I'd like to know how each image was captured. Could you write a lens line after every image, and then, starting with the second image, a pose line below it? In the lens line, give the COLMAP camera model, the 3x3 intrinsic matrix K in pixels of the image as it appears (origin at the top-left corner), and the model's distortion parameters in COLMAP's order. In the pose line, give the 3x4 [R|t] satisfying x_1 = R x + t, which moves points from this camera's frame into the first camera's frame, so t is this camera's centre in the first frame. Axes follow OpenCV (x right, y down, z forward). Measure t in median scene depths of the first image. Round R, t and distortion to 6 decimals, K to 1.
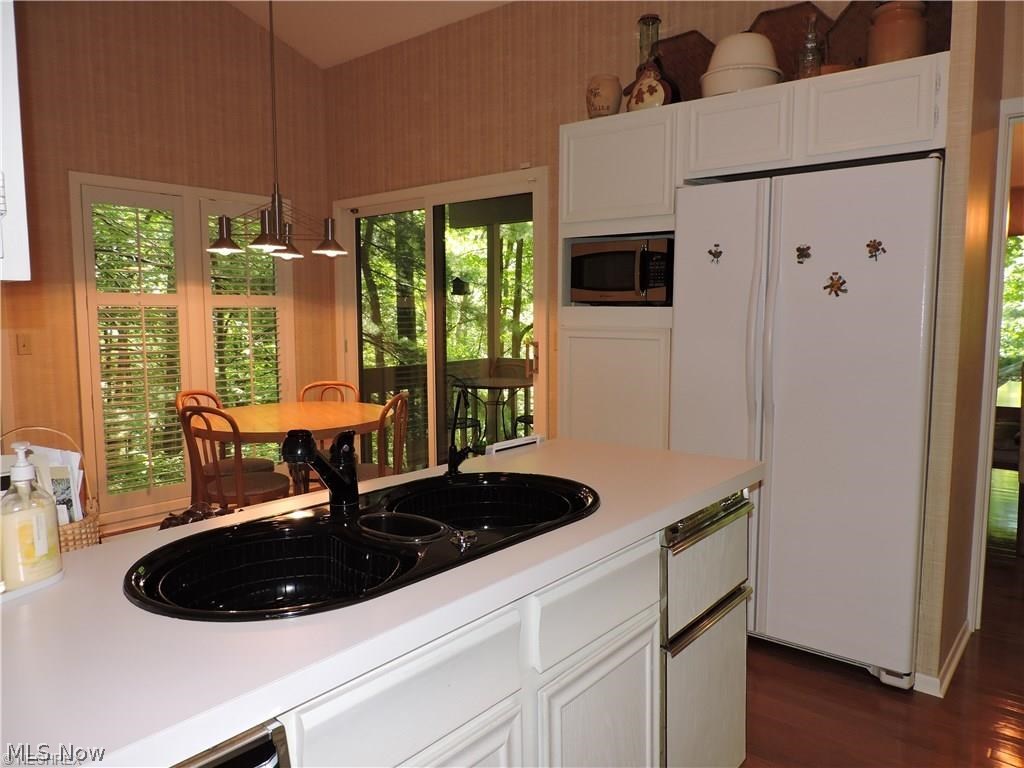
lens RADIAL K [[711.7, 0, 512.0], [0, 711.7, 384.8], [0, 0, 1]] dist [-0.009870, -0.009509]
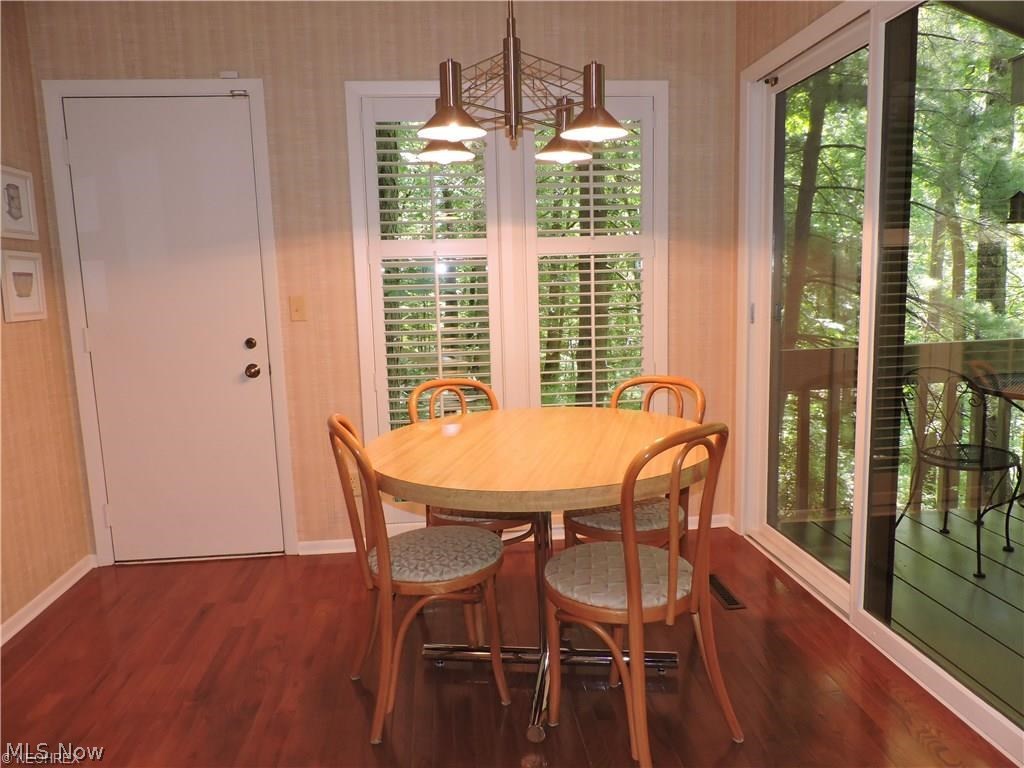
lens RADIAL K [[711.7, 0, 512.0], [0, 711.7, 381.2], [0, 0, 1]] dist [-0.009870, -0.009509]
pose [[0.713389, 0.082296, -0.695919, 0.056420], [-0.042091, 0.996319, 0.074673, -0.037264], [0.699503, -0.023978, 0.714228, 0.479851]]
